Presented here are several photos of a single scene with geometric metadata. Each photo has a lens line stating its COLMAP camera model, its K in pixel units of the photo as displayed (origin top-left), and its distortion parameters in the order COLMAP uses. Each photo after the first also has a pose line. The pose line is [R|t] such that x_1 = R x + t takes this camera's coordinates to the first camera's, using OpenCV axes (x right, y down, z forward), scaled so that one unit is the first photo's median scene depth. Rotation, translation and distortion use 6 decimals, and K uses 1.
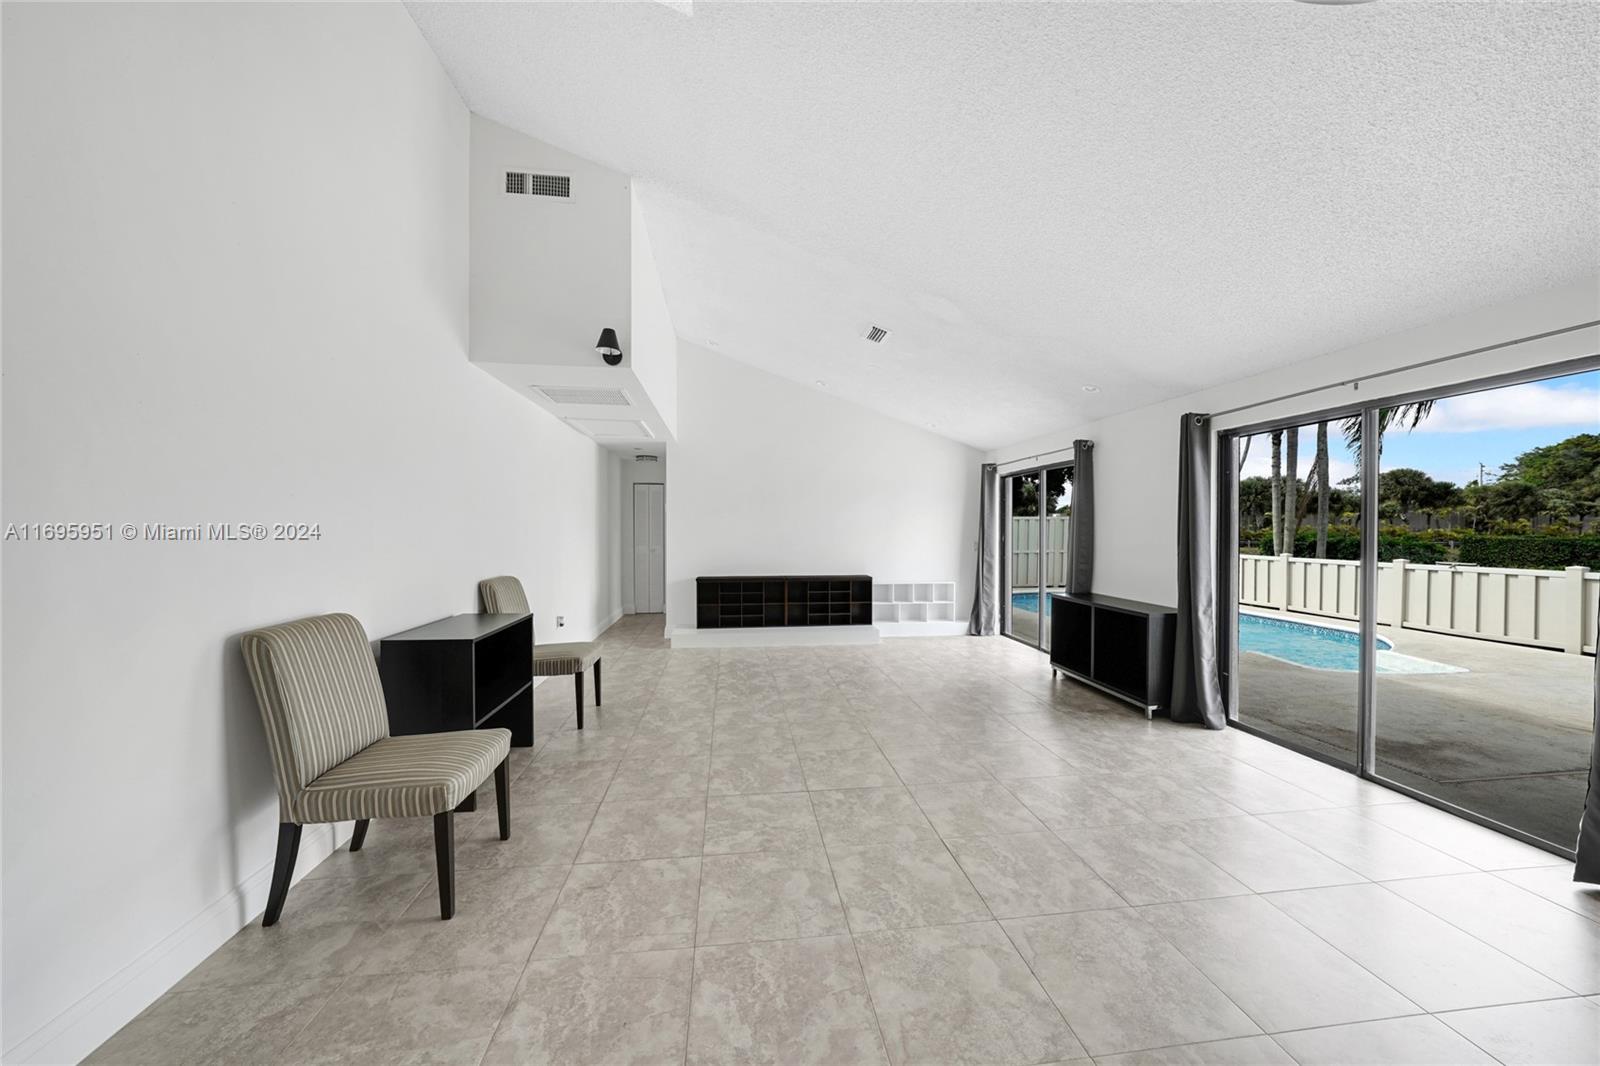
lens RADIAL K [[556.2, 0, 807.3], [0, 556.2, 534.4], [0, 0, 1]] dist [-0.022859, 0.006289]
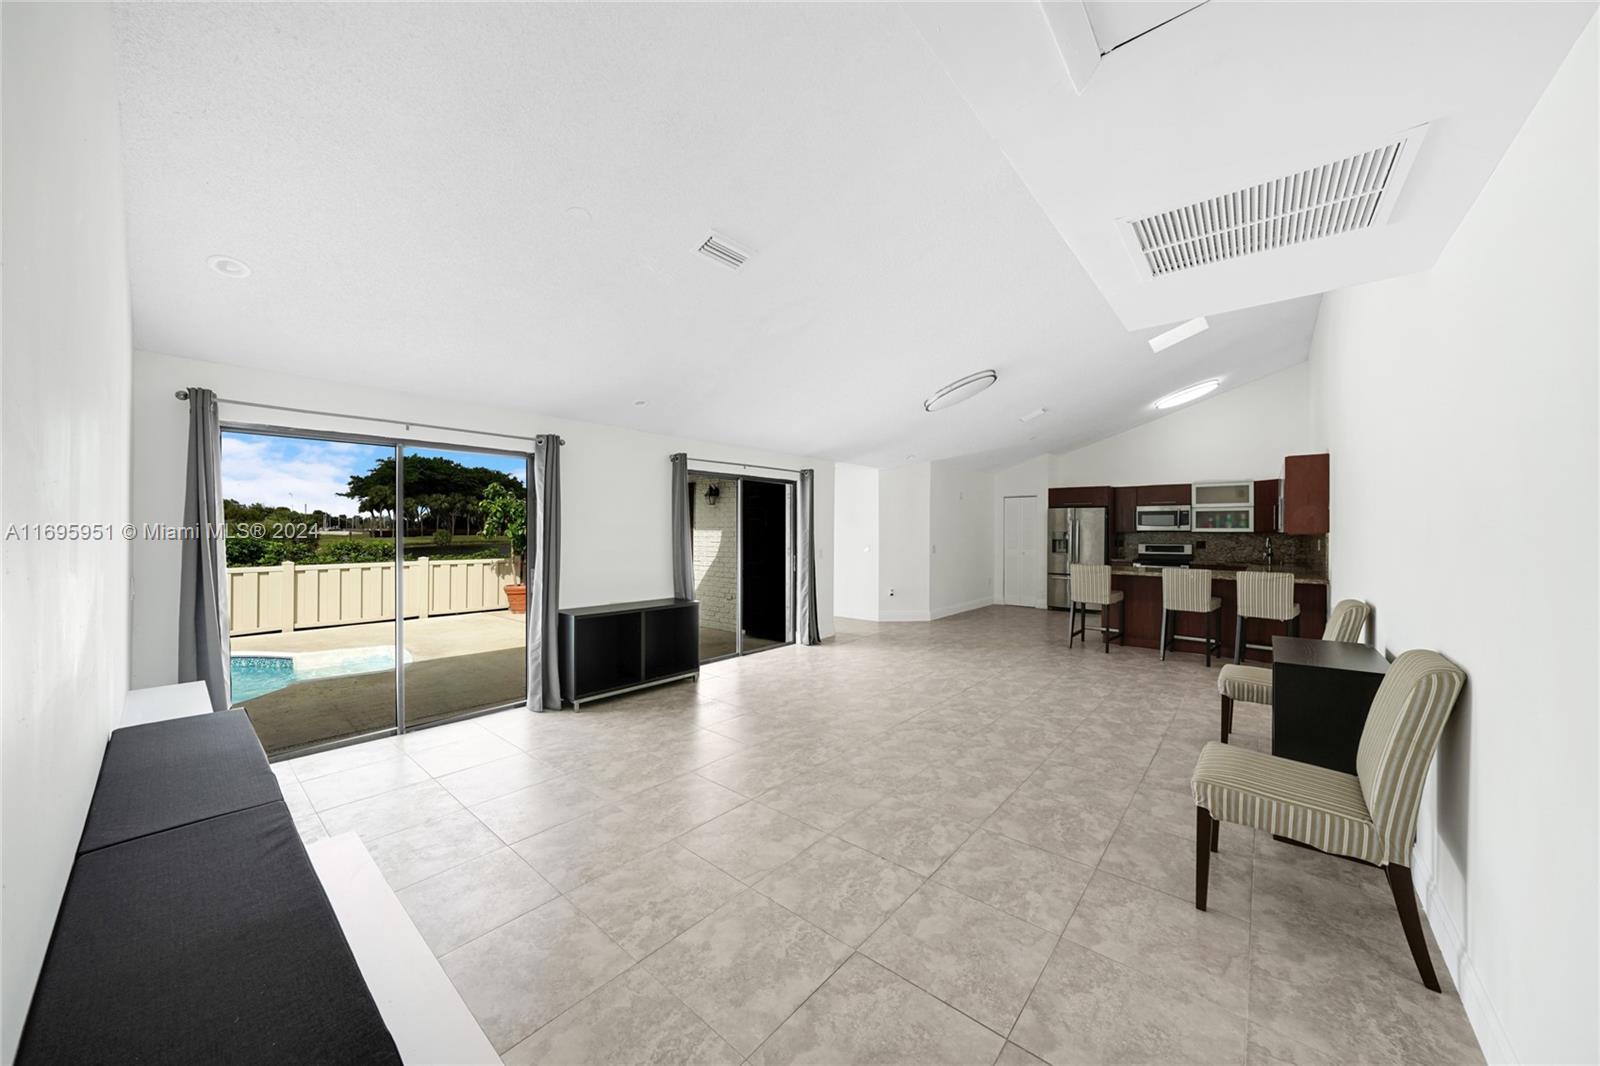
lens RADIAL K [[559.8, 0, 820.2], [0, 559.8, 535.7], [0, 0, 1]] dist [0.008199, 0.000071]
pose [[-0.688306, -0.012166, 0.725318, -0.632080], [0.000938, 0.999844, 0.017661, -0.038600], [-0.725420, 0.012836, -0.688187, 1.995235]]
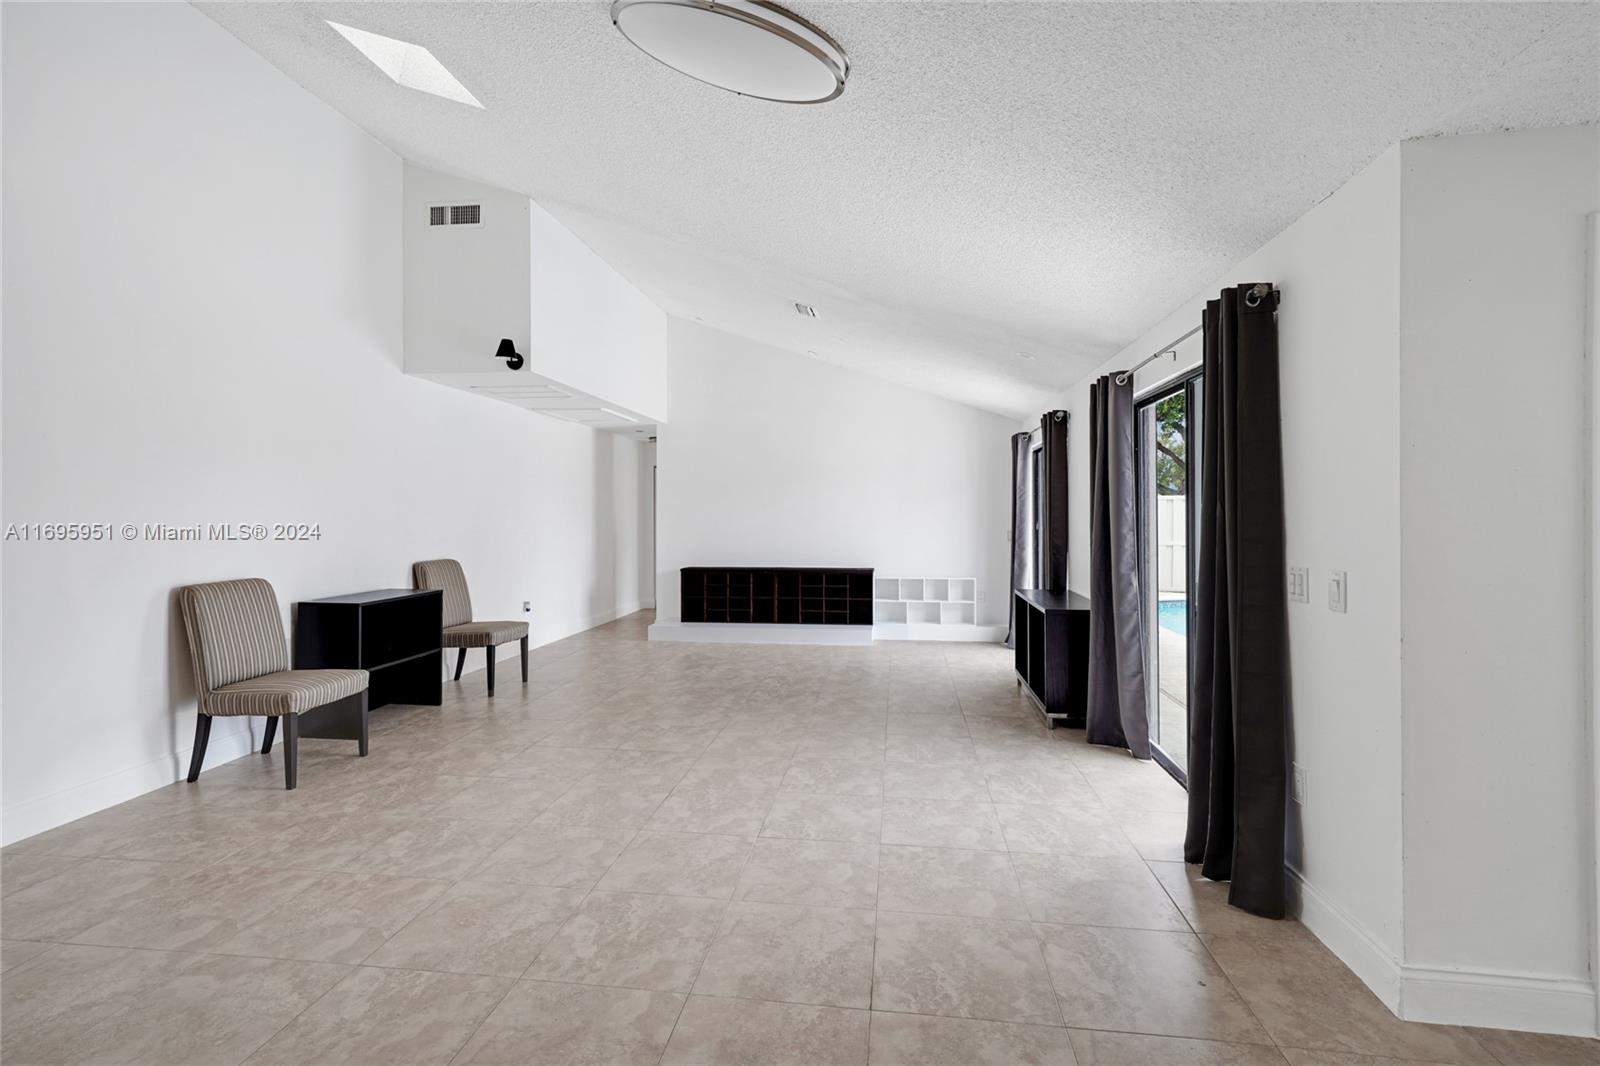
lens RADIAL K [[736.6, 0, 802.2], [0, 736.6, 510.3], [0, 0, 1]] dist [0.015410, 0.000622]
pose [[0.963658, -0.007931, -0.267020, 0.656128], [0.003457, 0.999846, -0.017221, 0.004935], [0.267116, 0.015672, 0.963537, -0.300146]]
